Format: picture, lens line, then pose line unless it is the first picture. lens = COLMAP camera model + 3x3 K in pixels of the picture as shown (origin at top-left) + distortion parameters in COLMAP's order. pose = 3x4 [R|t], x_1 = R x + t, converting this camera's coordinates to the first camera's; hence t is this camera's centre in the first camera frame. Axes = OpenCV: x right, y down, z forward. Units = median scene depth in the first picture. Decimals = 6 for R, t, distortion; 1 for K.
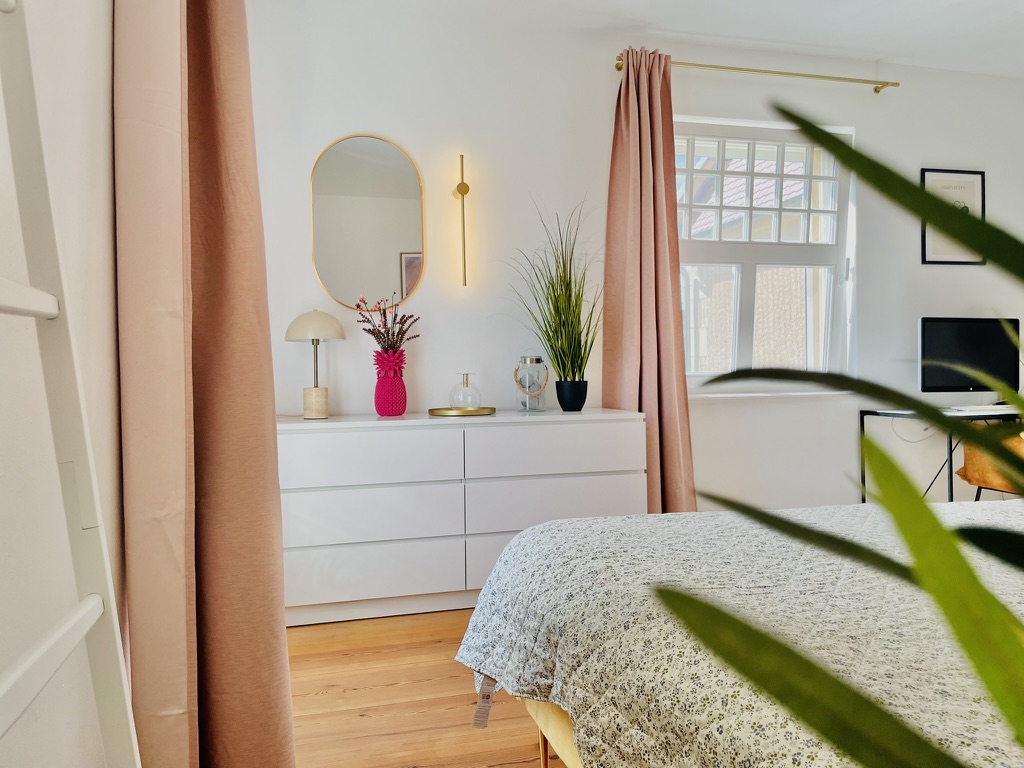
lens RADIAL K [[776.5, 0, 522.4], [0, 776.5, 385.0], [0, 0, 1]] dist [0.049058, -0.002653]
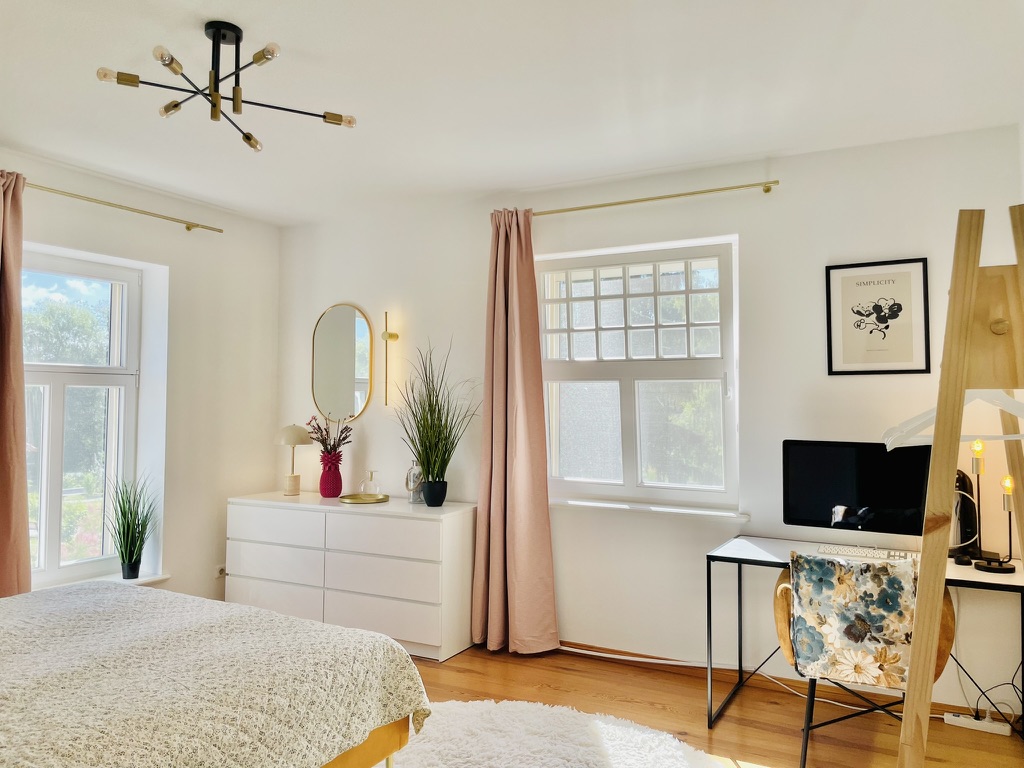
lens RADIAL K [[776.5, 0, 522.4], [0, 776.5, 385.0], [0, 0, 1]] dist [0.049058, -0.002653]
pose [[0.718533, -0.027400, -0.694953, 0.943763], [-0.080195, 0.989295, -0.121920, -0.016254], [0.690854, 0.143336, 0.708644, 0.200569]]
